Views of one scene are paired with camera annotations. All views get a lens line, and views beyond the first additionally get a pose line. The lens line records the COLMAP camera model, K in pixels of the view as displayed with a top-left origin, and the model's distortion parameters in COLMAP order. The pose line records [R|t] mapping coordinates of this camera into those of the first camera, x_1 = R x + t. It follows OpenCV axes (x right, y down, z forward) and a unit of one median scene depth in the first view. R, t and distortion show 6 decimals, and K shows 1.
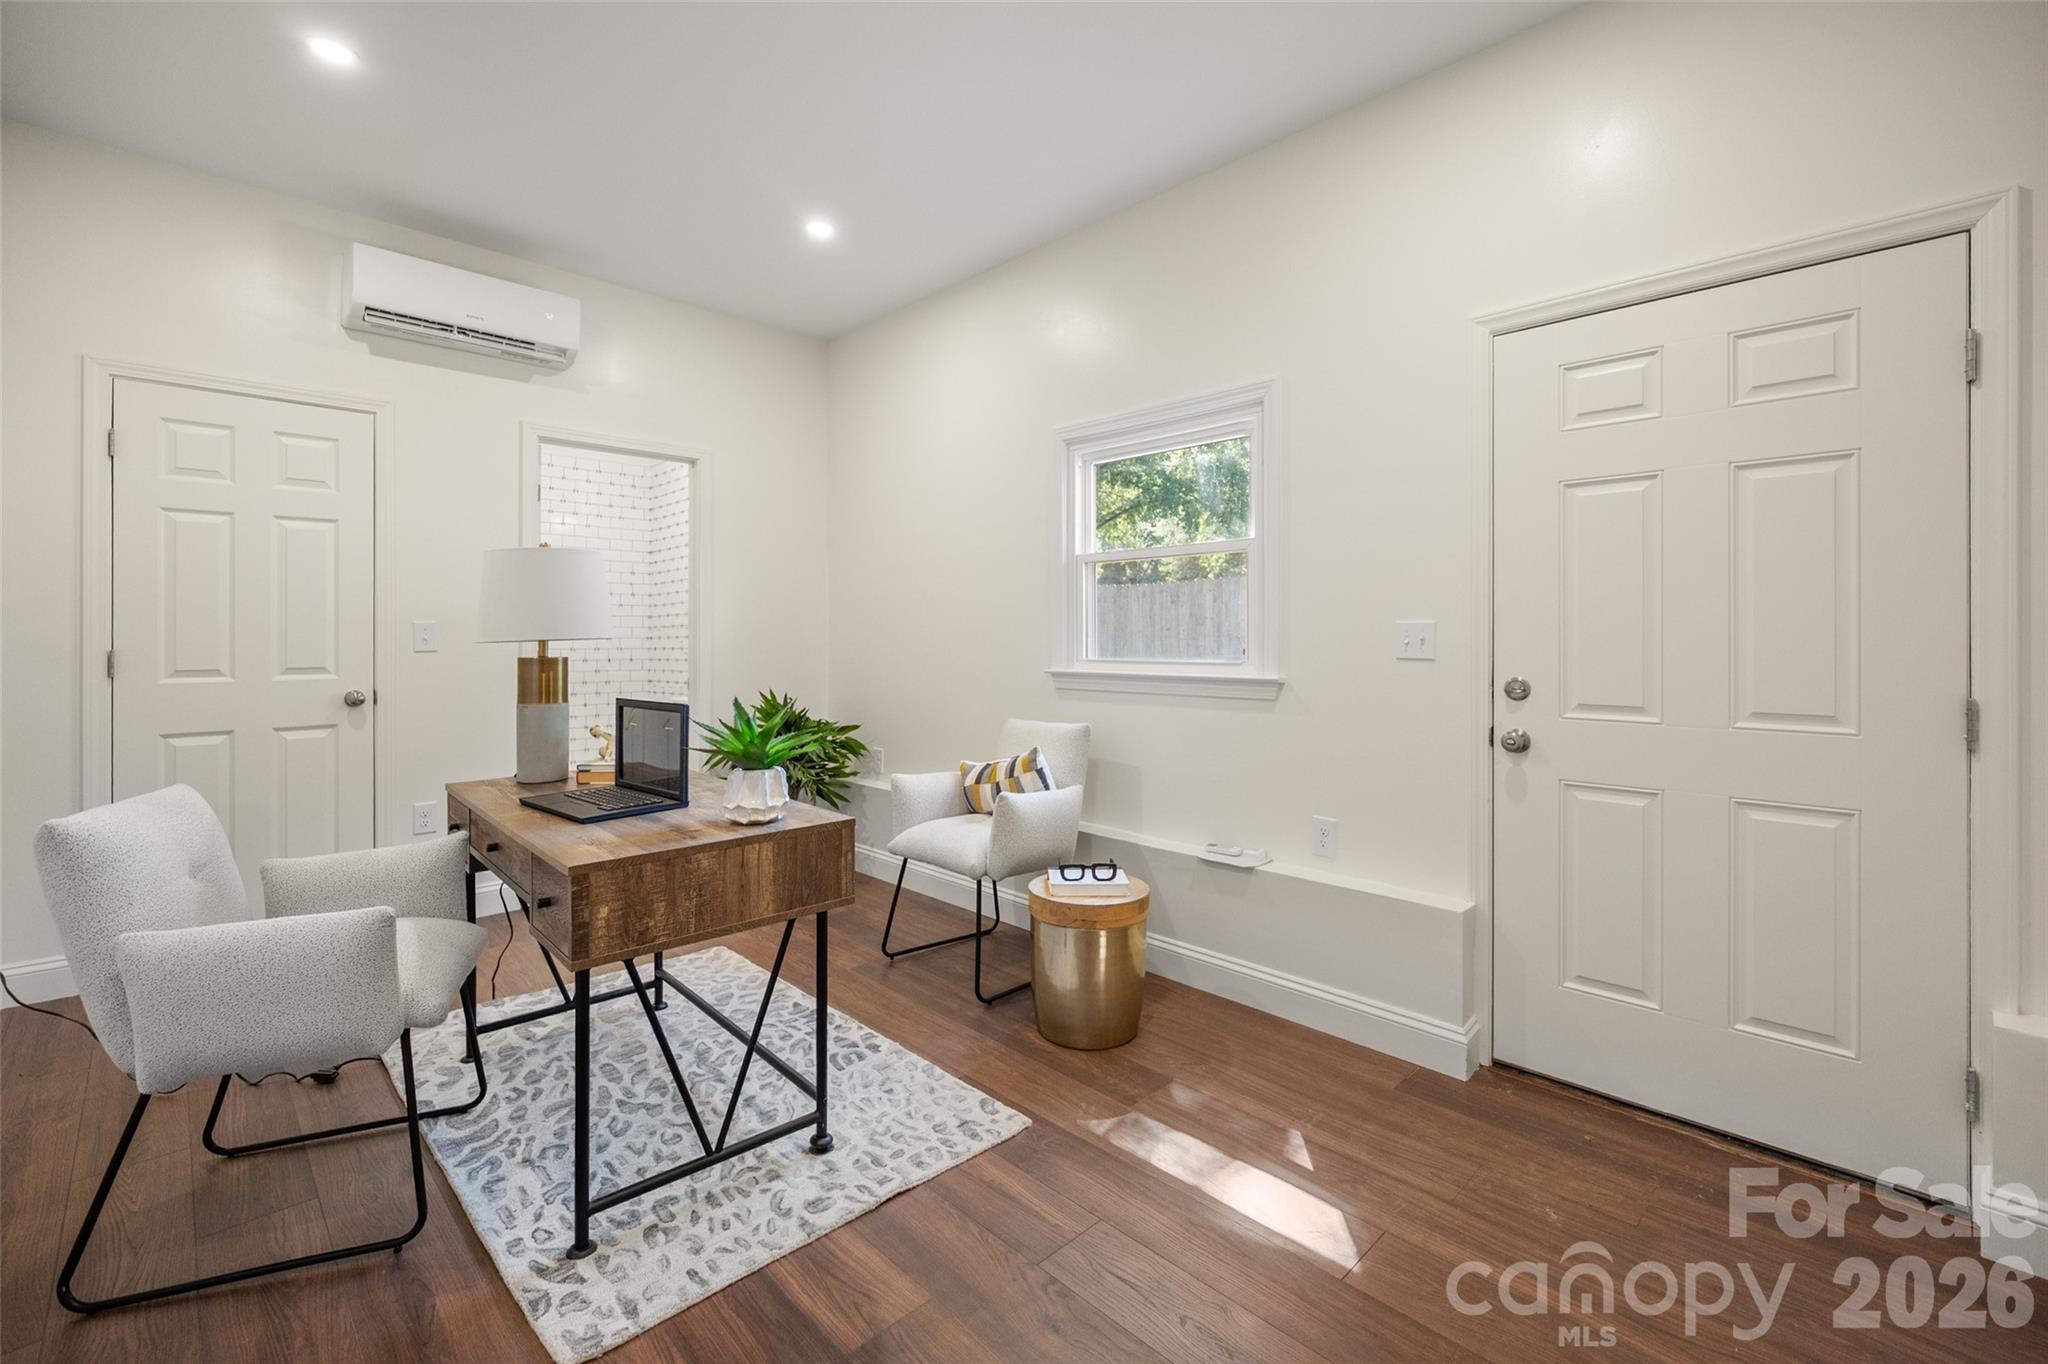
lens RADIAL K [[884.9, 0, 1038.2], [0, 884.9, 637.0], [0, 0, 1]] dist [-0.000989, -0.000228]
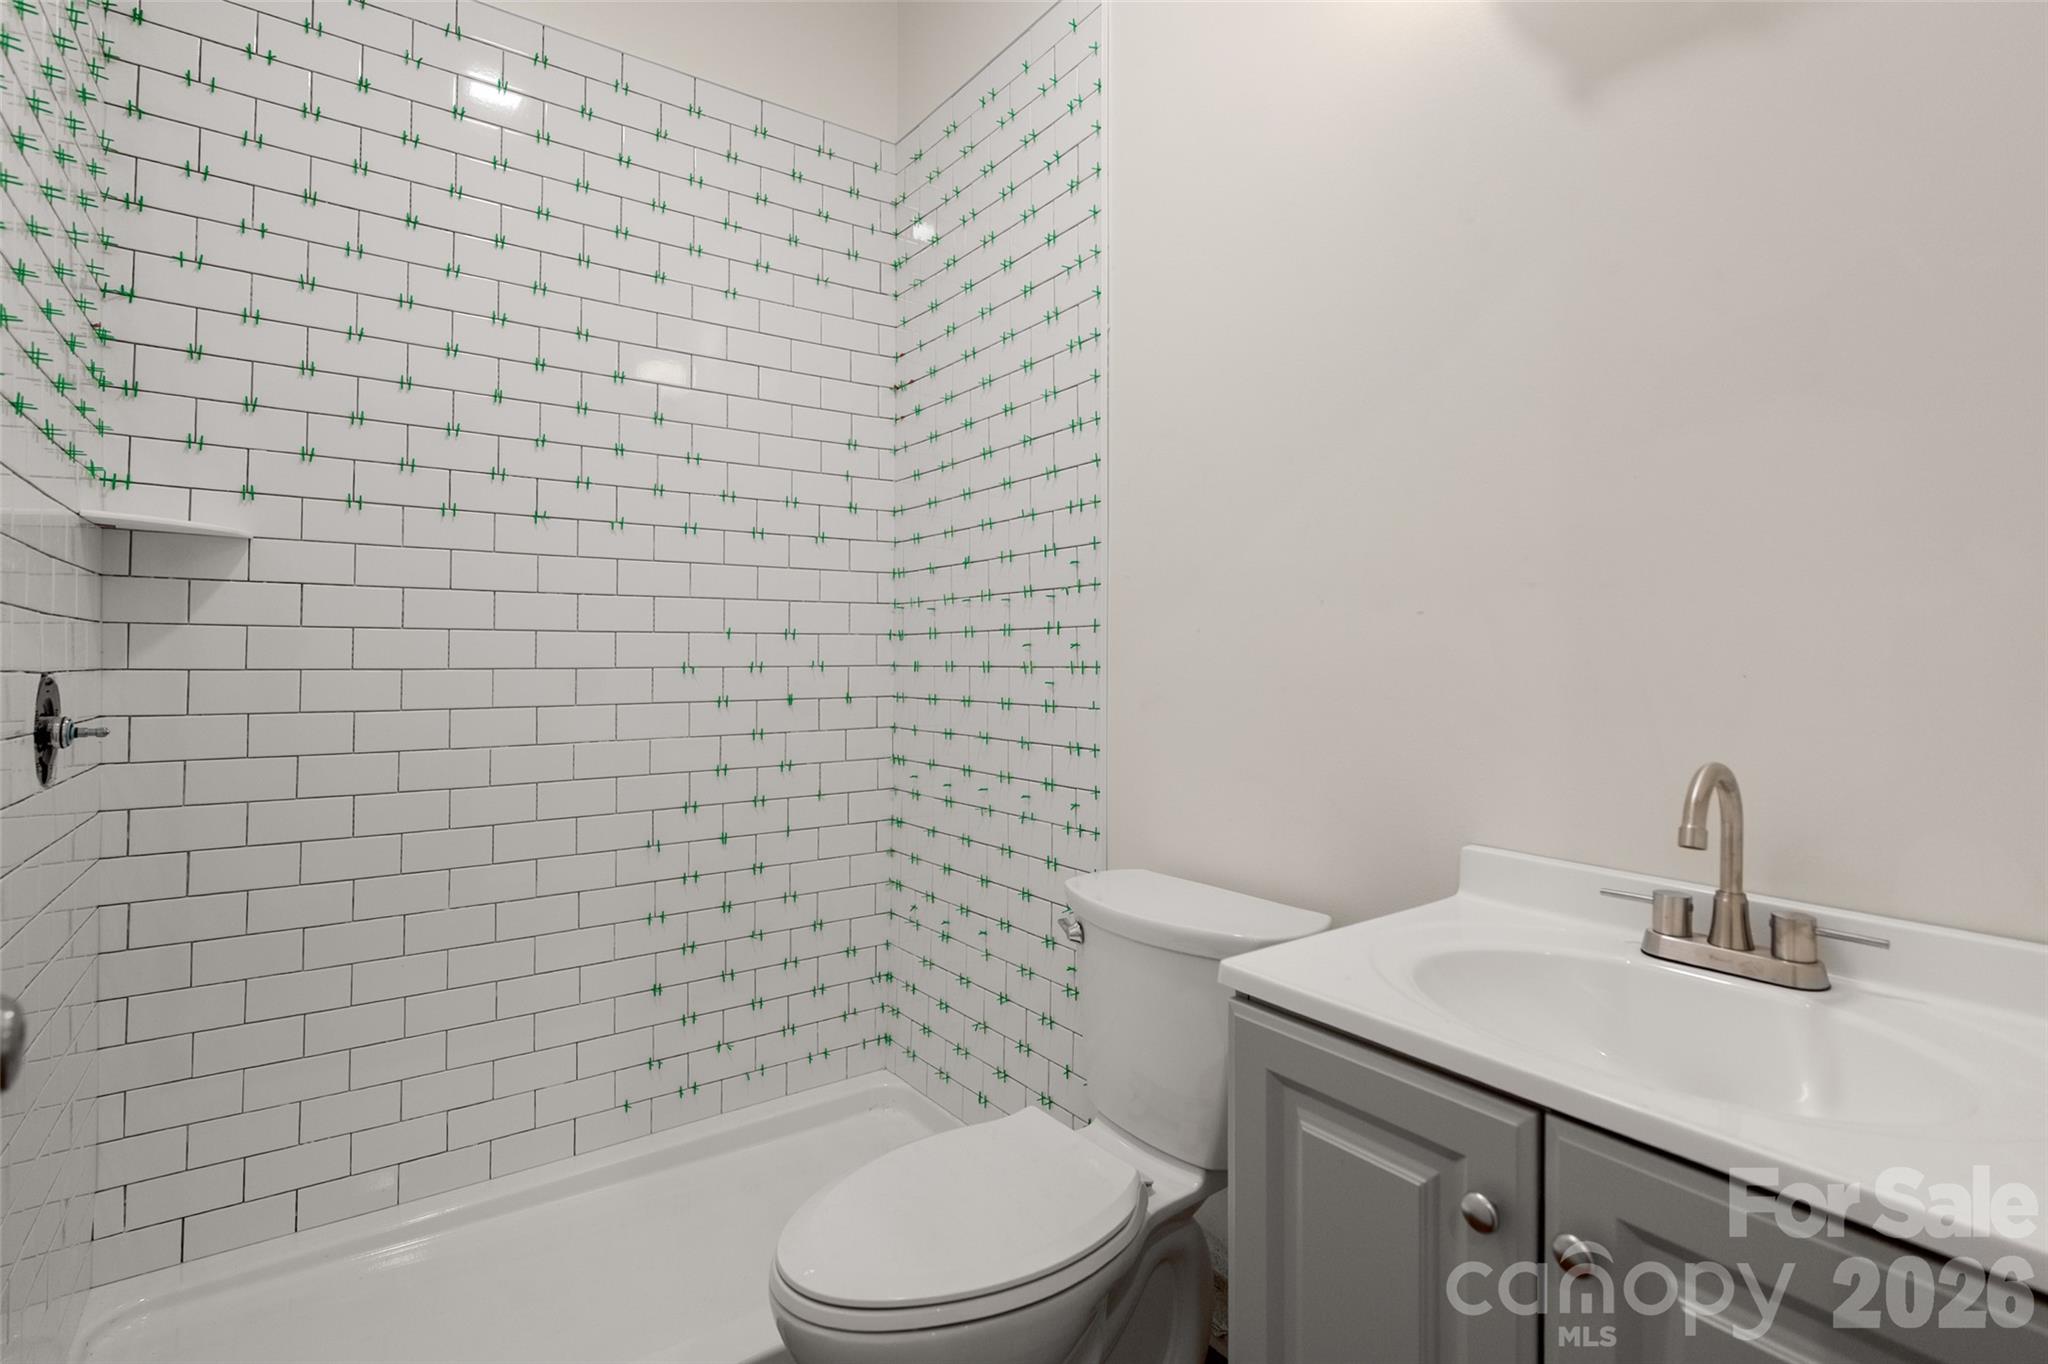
lens RADIAL K [[975.2, 0, 1035.0], [0, 975.2, 650.9], [0, 0, 1]] dist [-0.000909, 0.000184]
pose [[0.990142, 0.001054, -0.140066, -0.921632], [-0.000564, 0.999994, 0.003534, 0.017059], [0.140069, -0.003420, 0.990136, 1.748556]]
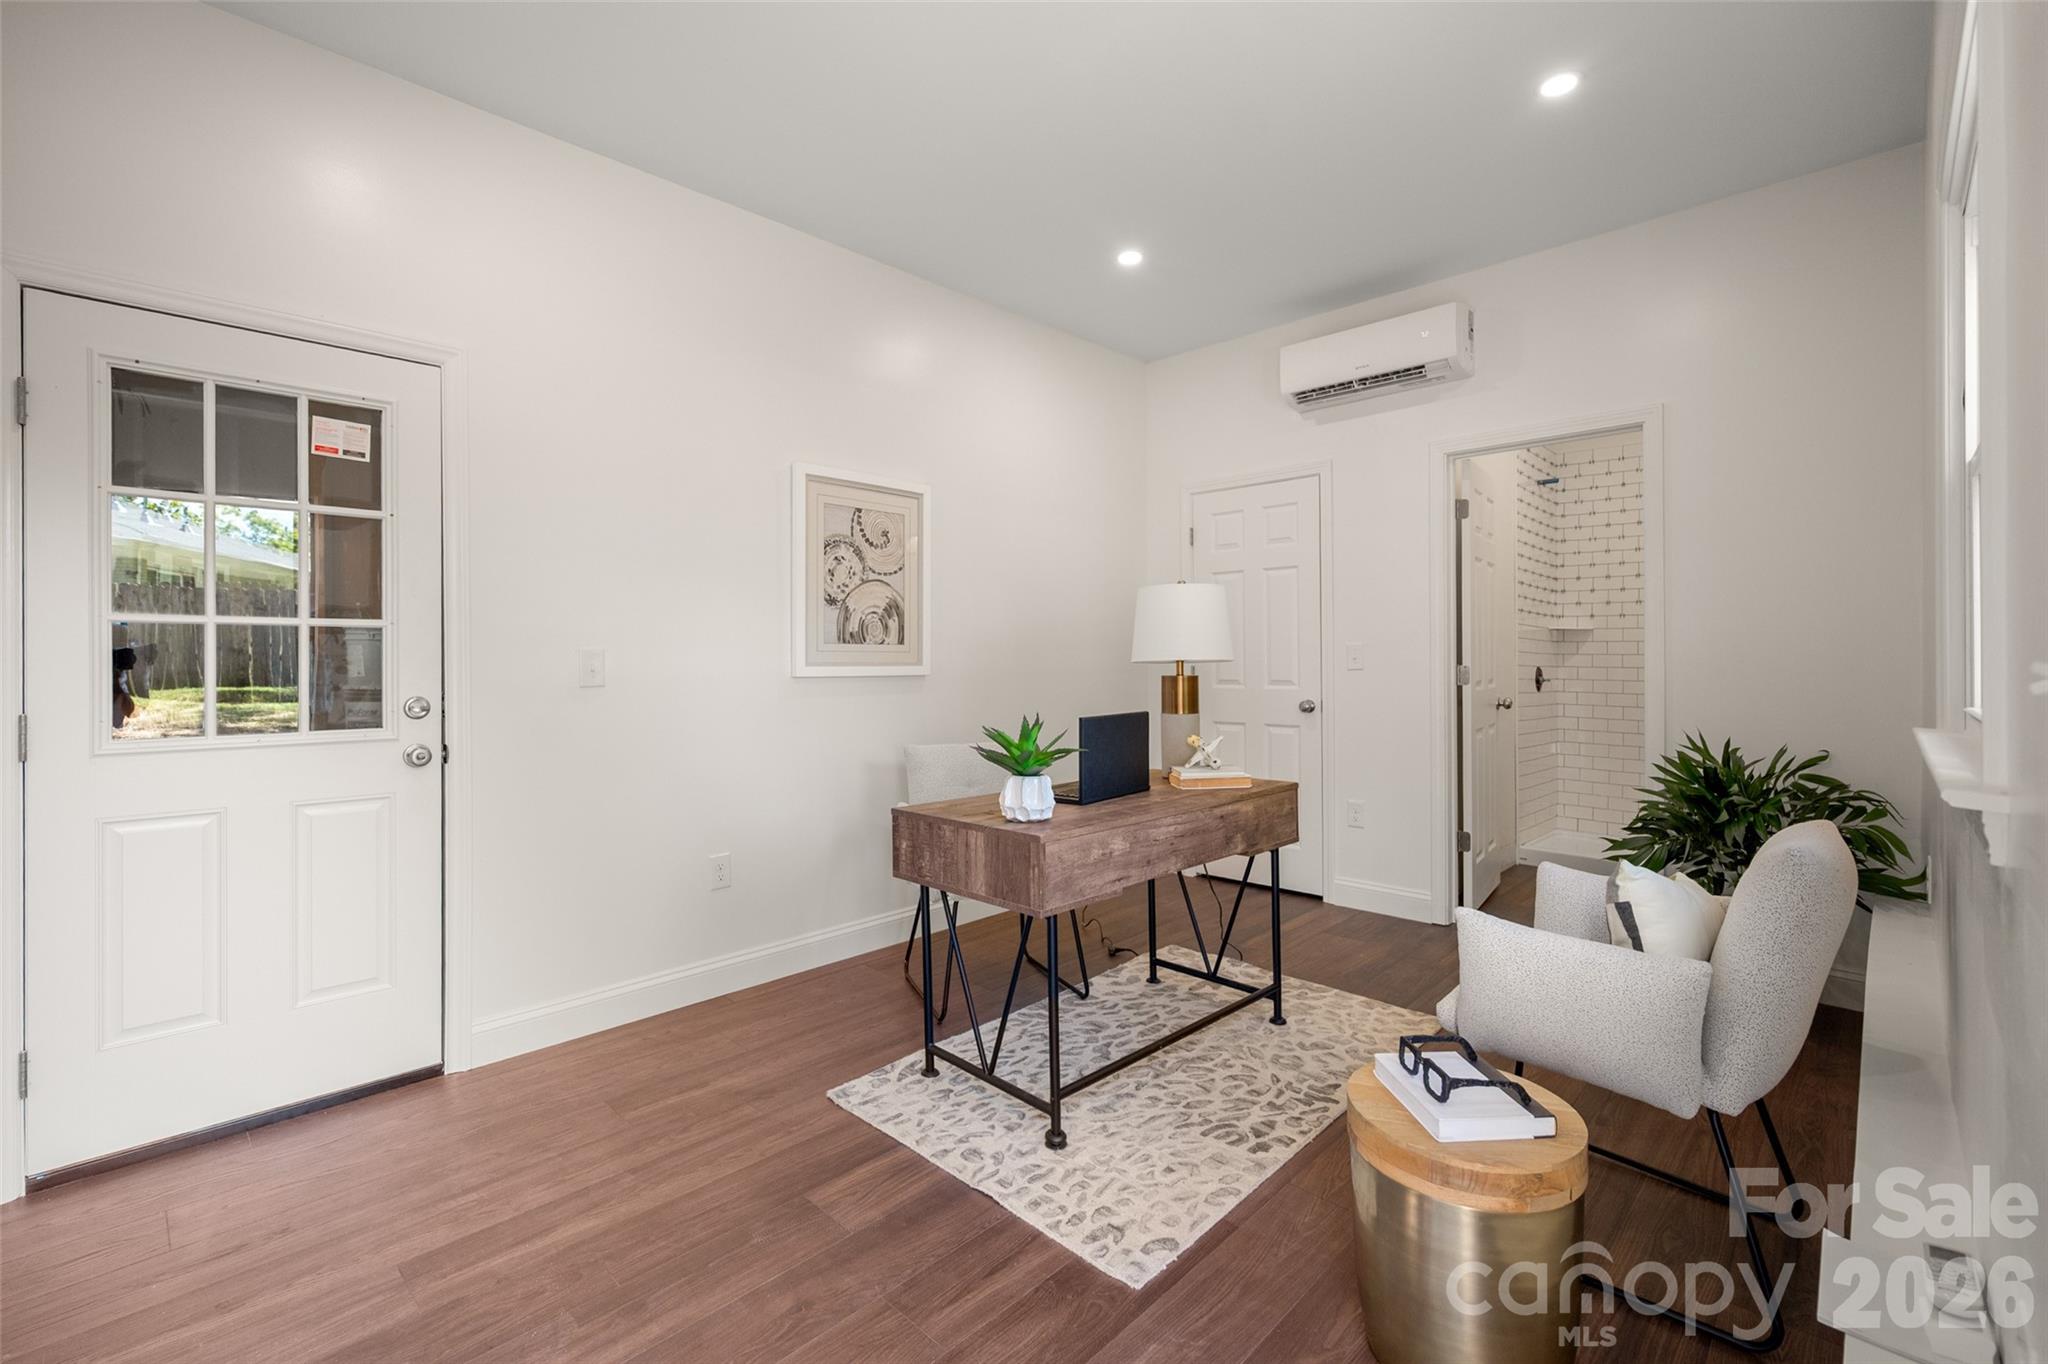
lens RADIAL K [[884.9, 0, 994.3], [0, 884.9, 654.1], [0, 0, 1]] dist [-0.000989, -0.000228]
pose [[-0.002355, -0.003930, -0.999990, 0.720257], [0.008950, 0.999952, -0.003951, -0.004703], [0.999957, -0.008959, -0.002320, 0.824368]]
